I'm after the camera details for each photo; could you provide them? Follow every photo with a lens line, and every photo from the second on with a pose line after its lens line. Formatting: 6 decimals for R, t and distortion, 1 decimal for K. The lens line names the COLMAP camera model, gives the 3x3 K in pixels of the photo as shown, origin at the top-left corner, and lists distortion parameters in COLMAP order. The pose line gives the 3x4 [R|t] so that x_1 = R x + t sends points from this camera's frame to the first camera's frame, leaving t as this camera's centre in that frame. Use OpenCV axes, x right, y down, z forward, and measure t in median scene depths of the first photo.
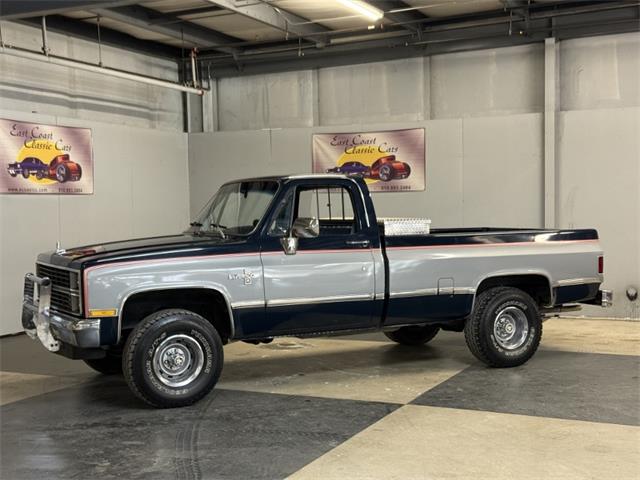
lens RADIAL K [[888.2, 0, 324.7], [0, 888.2, 240.5], [0, 0, 1]] dist [0.184844, -0.292812]
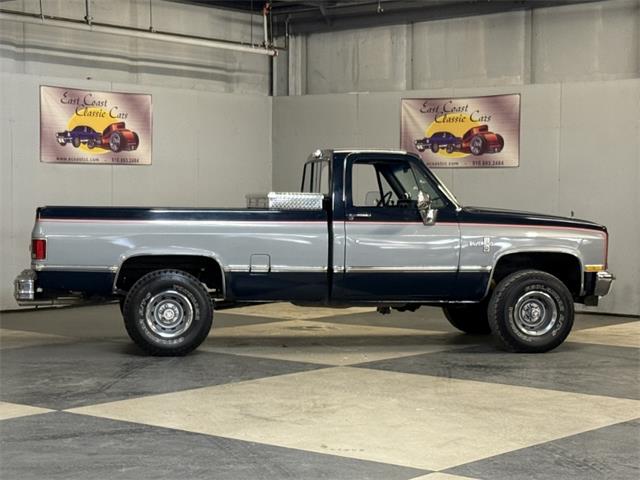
lens RADIAL K [[1375.3, 0, 320.0], [0, 1375.3, 240.0], [0, 0, 1]] dist [0.105911, 0.429317]
pose [[0.970104, 0.030855, -0.240721, 0.257539], [-0.030801, 0.999518, 0.003991, 0.014894], [0.240728, 0.003542, 0.970586, -0.340116]]
